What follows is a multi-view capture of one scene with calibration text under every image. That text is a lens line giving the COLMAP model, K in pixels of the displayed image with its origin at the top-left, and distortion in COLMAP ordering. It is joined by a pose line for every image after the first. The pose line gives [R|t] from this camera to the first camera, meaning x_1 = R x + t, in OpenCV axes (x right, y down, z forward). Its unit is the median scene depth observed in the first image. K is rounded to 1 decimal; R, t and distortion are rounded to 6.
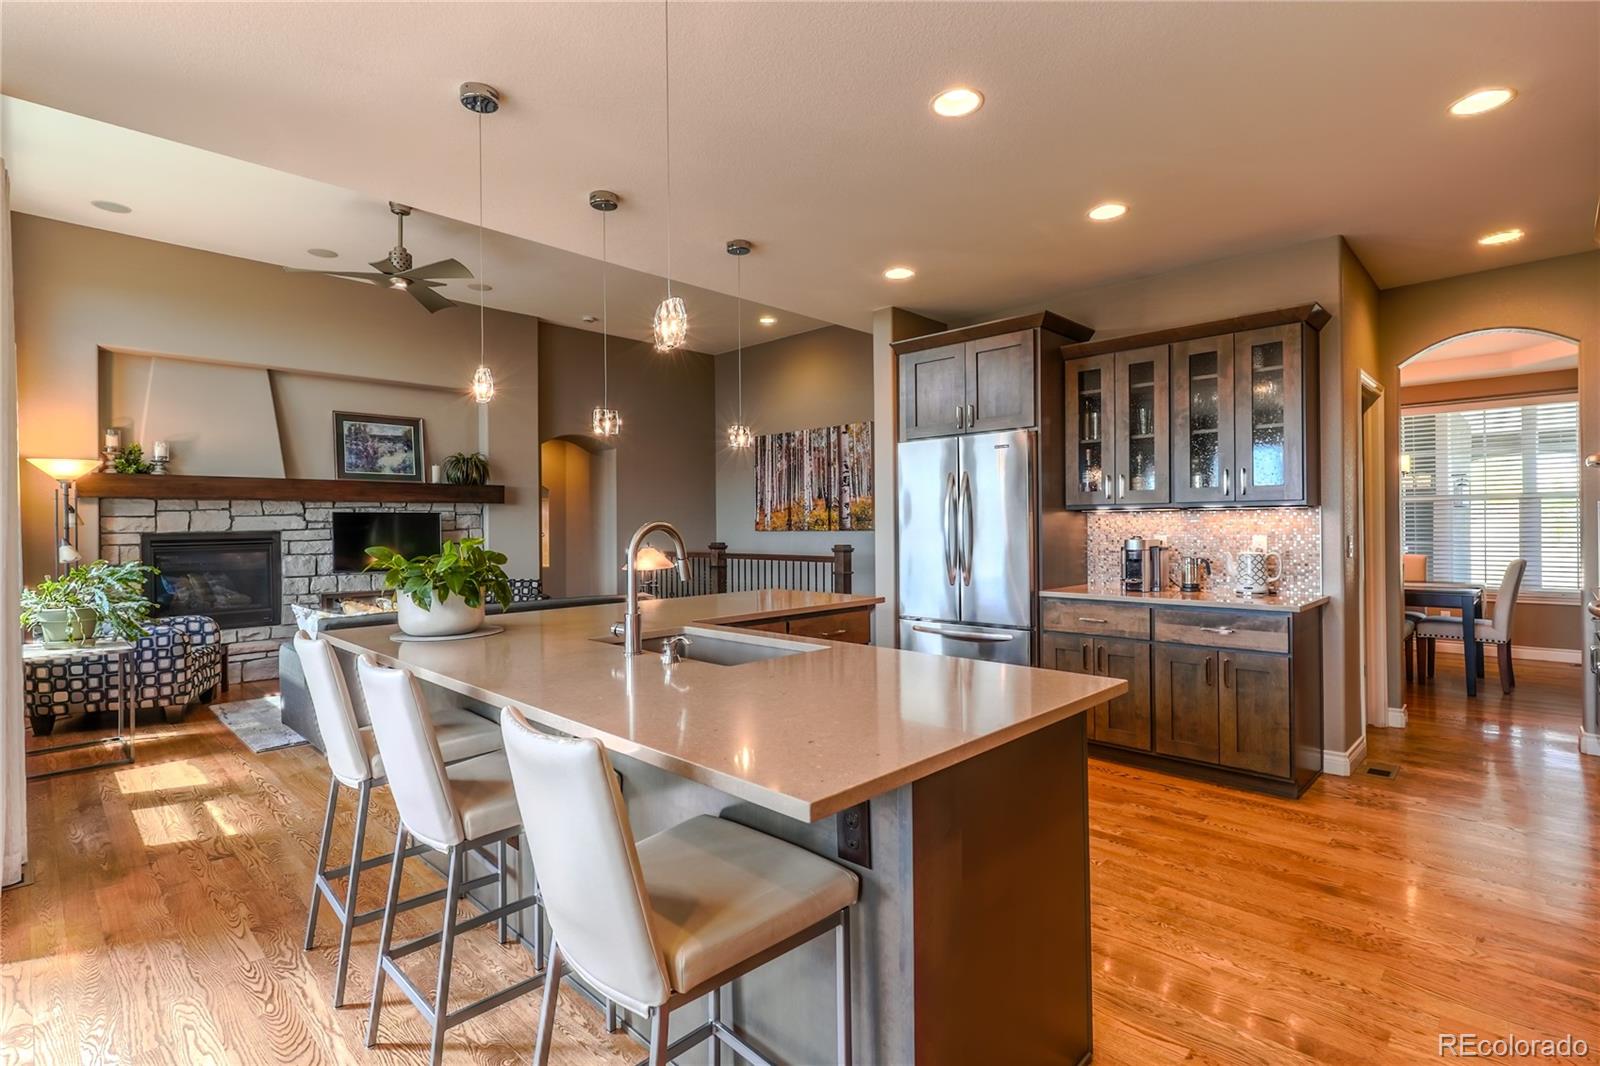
lens RADIAL K [[757.7, 0, 797.7], [0, 757.7, 527.1], [0, 0, 1]] dist [0.002746, 0.001612]
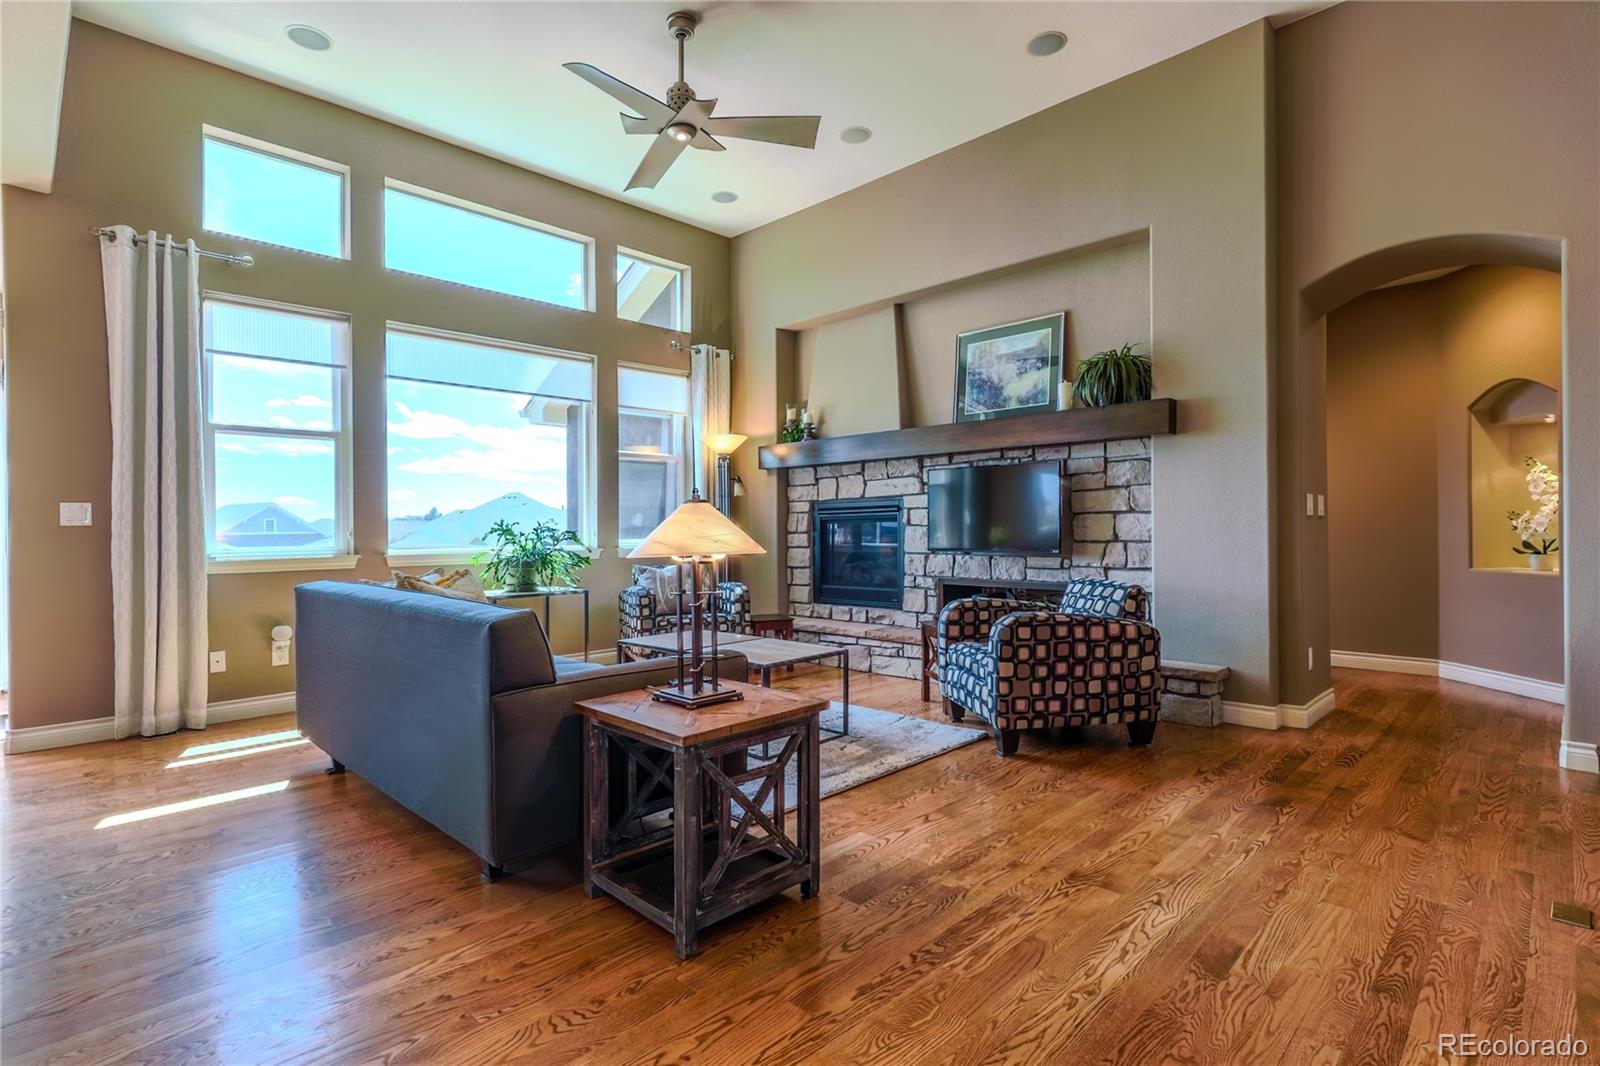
lens RADIAL K [[757.7, 0, 800.5], [0, 757.7, 533.6], [0, 0, 1]] dist [0.002746, 0.001612]
pose [[-0.002254, 0.014809, -0.999888, 0.149428], [0.005608, 0.999875, 0.014796, 0.033665], [0.999982, -0.005574, -0.002337, 0.920624]]
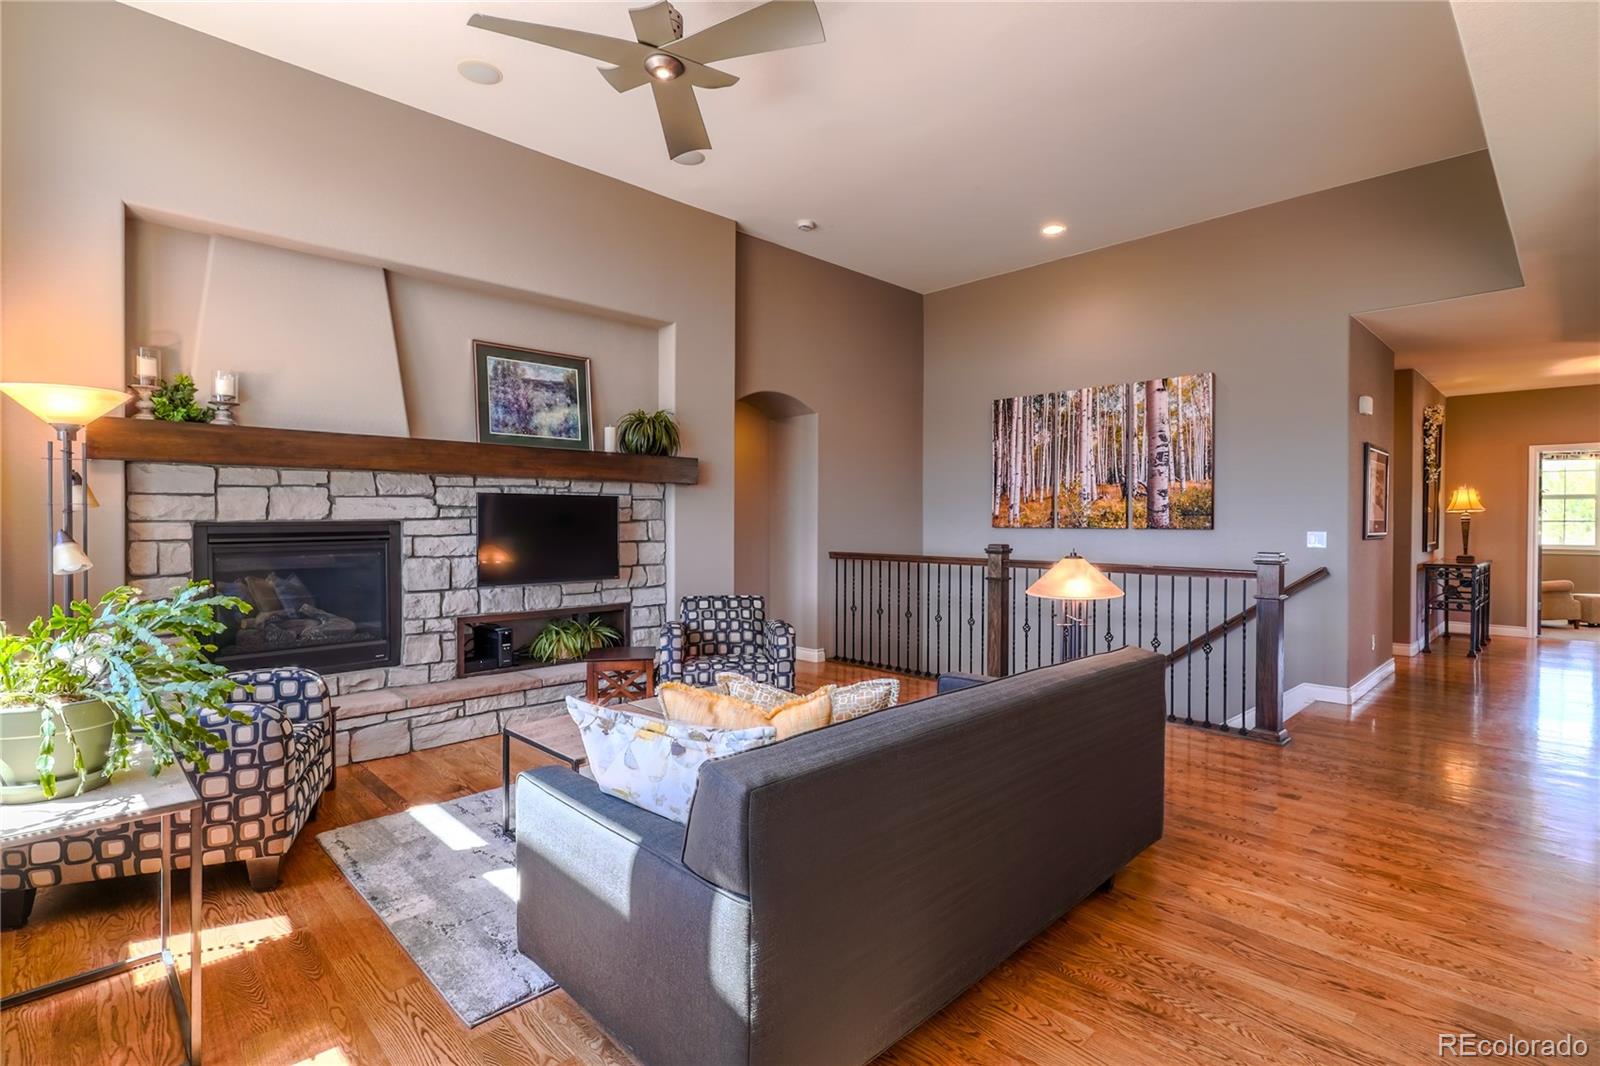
lens RADIAL K [[757.7, 0, 796.7], [0, 757.7, 529.6], [0, 0, 1]] dist [0.002746, 0.001612]
pose [[0.999646, 0.011851, -0.023804, -0.340573], [-0.011598, 0.999875, 0.010747, 0.002023], [0.023928, -0.010467, 0.999659, 0.375091]]
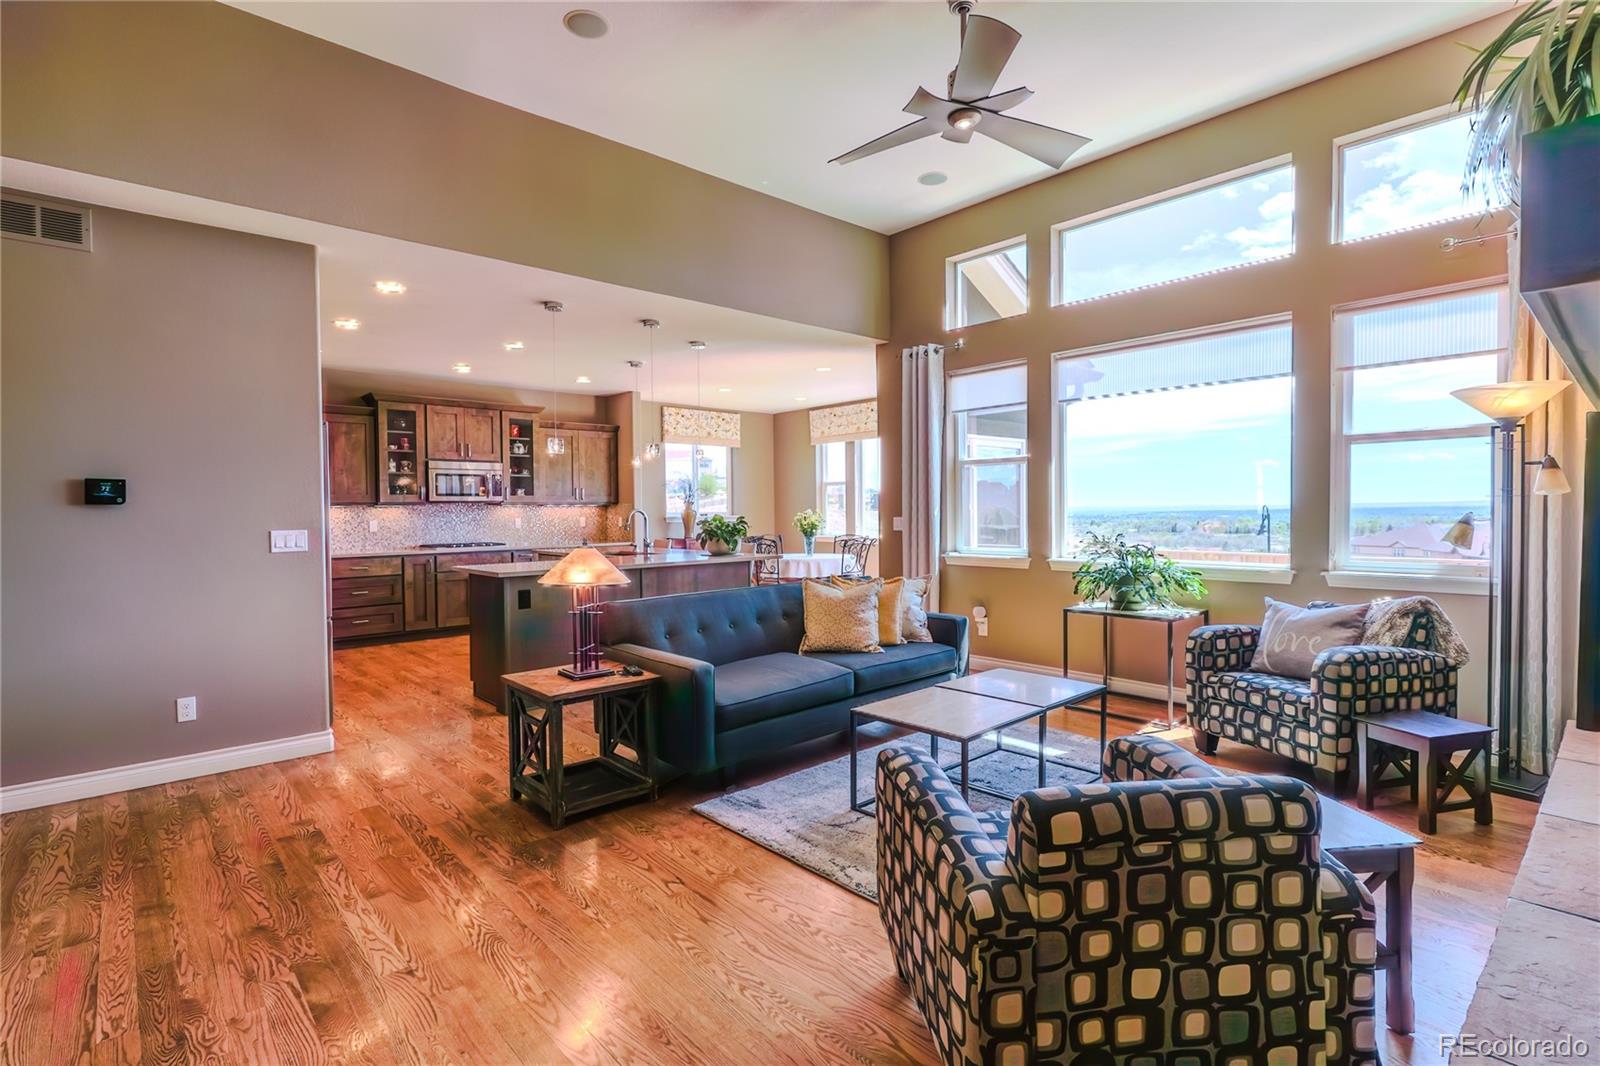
lens RADIAL K [[757.7, 0, 786.7], [0, 757.7, 520.5], [0, 0, 1]] dist [0.002746, 0.001612]
pose [[-0.997485, 0.019392, 0.068174, -0.338351], [0.020905, 0.999549, 0.021547, -0.006738], [-0.067726, 0.022918, -0.997441, 1.351994]]
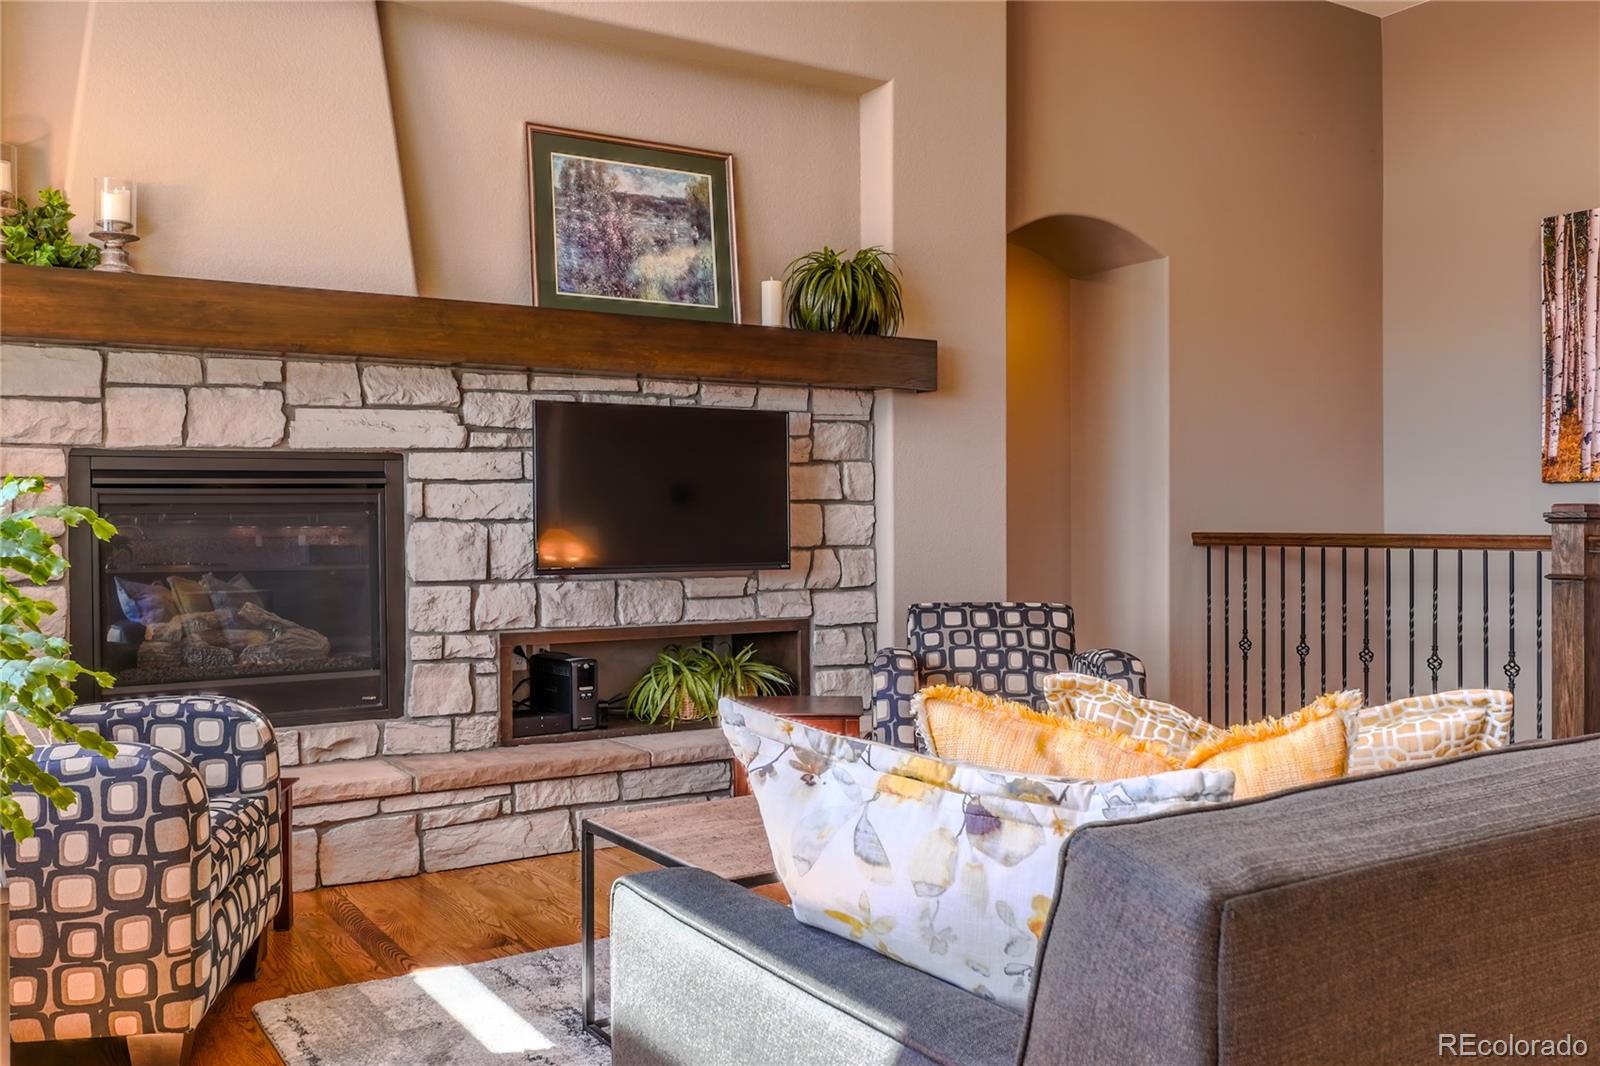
lens RADIAL K [[1368.7, 0, 800.7], [0, 1368.7, 532.9], [0, 0, 1]] dist [-0.013626, 0.025453]
pose [[0.973154, 0.007639, -0.230027, -0.366711], [-0.005799, 0.999946, 0.008676, 0.037297], [0.230081, -0.007109, 0.973145, 0.436623]]
